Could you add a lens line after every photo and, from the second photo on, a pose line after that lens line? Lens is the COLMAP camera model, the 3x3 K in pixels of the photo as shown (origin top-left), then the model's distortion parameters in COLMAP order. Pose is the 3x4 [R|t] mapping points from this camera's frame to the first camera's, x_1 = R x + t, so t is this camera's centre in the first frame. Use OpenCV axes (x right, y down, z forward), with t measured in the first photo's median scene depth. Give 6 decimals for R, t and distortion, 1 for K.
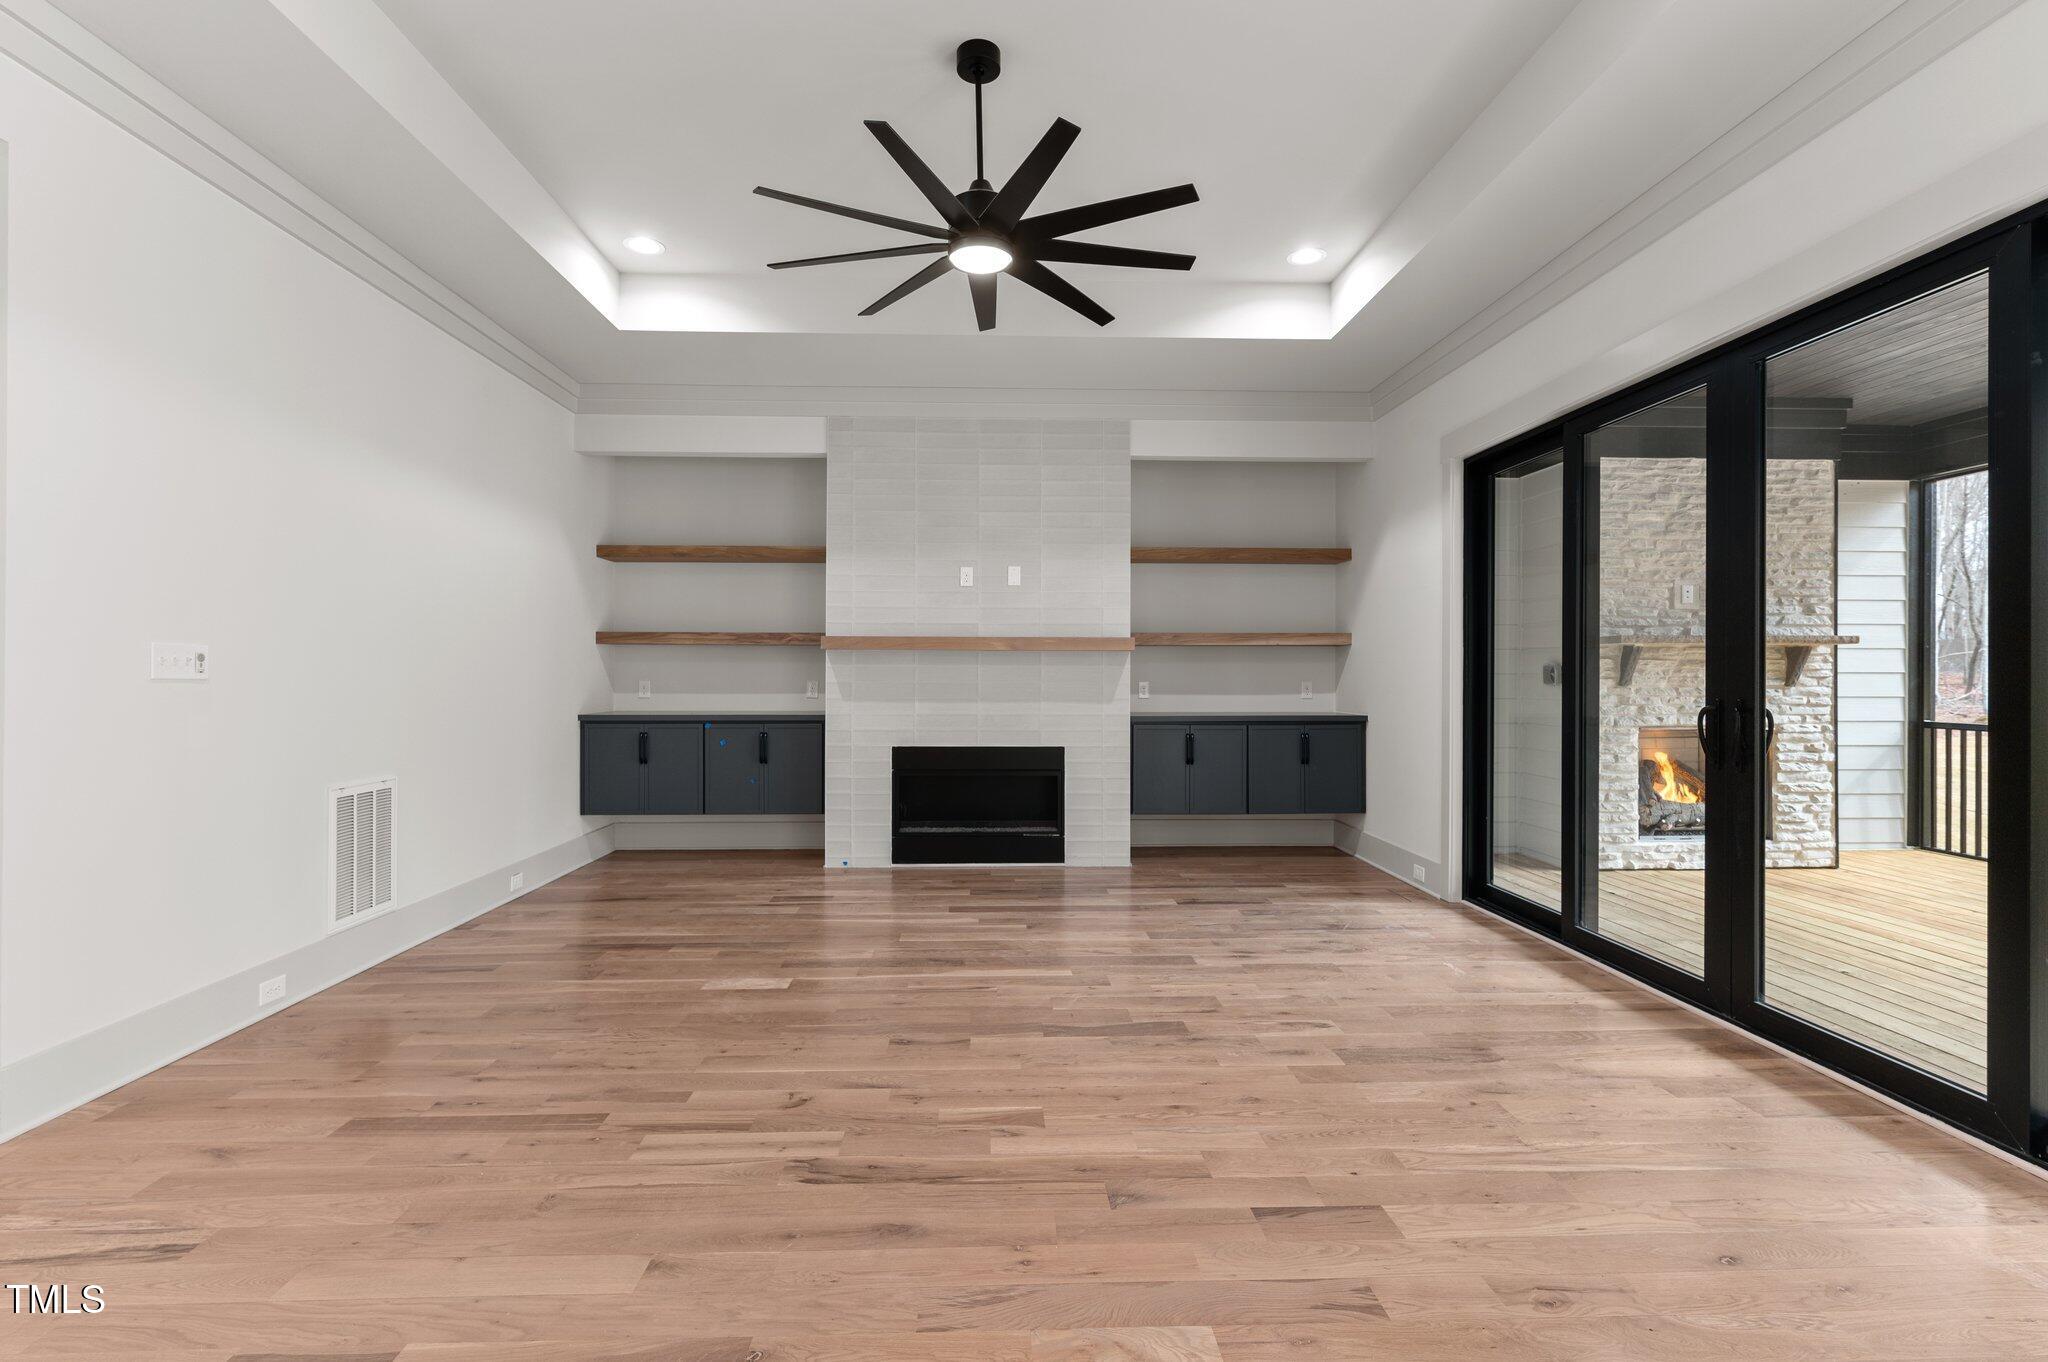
lens RADIAL K [[929.8, 0, 1014.4], [0, 929.8, 675.8], [0, 0, 1]] dist [0.001874, -0.001171]
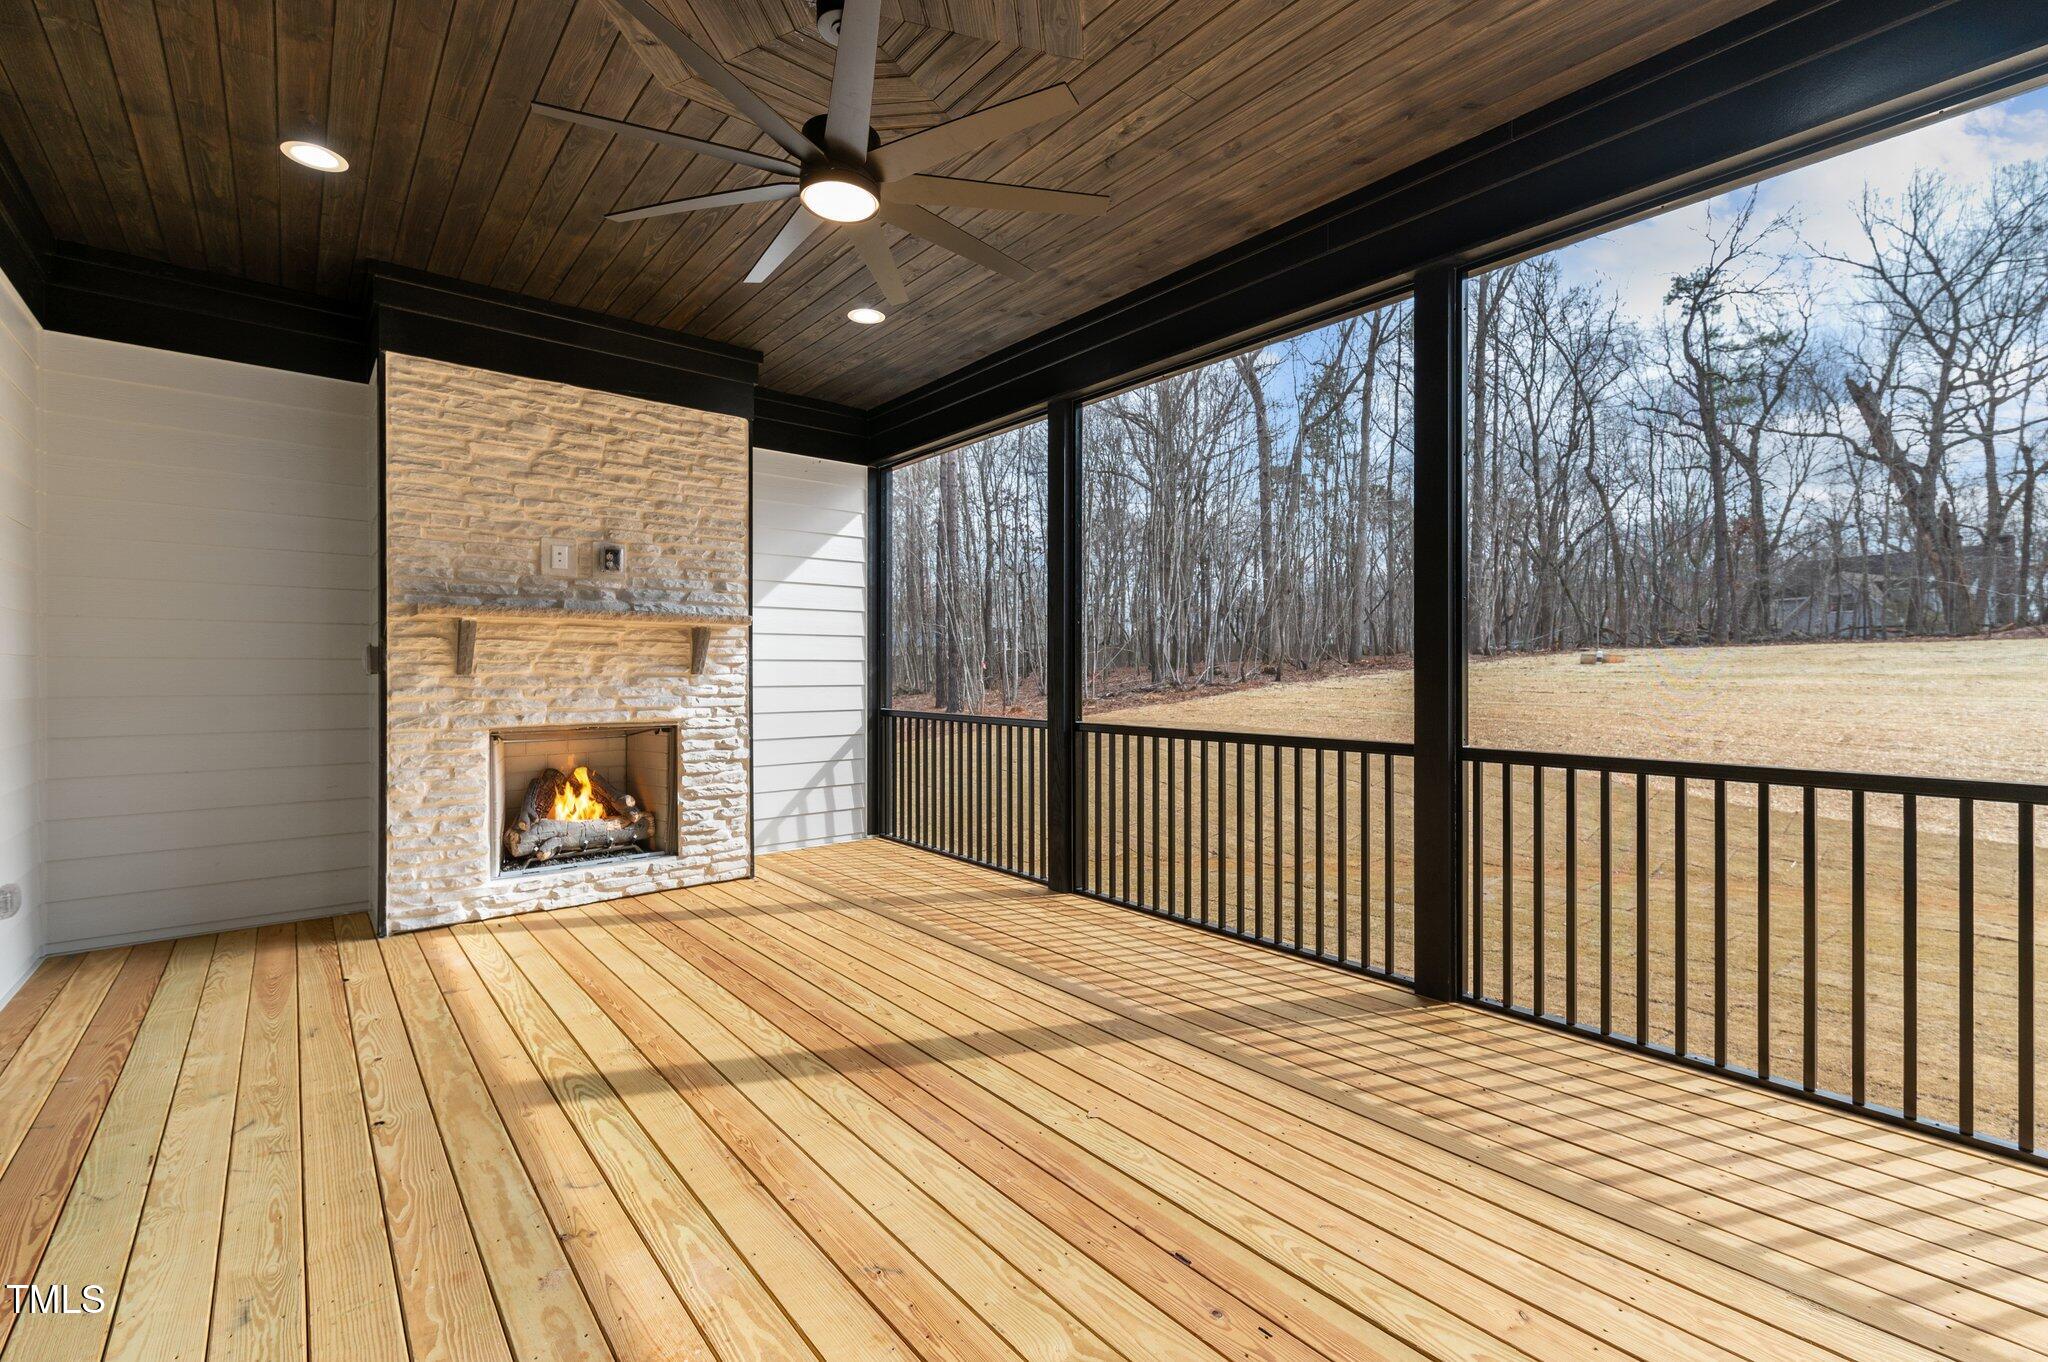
lens RADIAL K [[893.5, 0, 1008.7], [0, 893.5, 674.5], [0, 0, 1]] dist [0.001736, -0.001142]
pose [[0.794179, -0.004578, 0.607667, 0.577179], [0.002841, 0.999989, 0.003821, 0.009506], [-0.607678, -0.001308, 0.794183, 0.176251]]
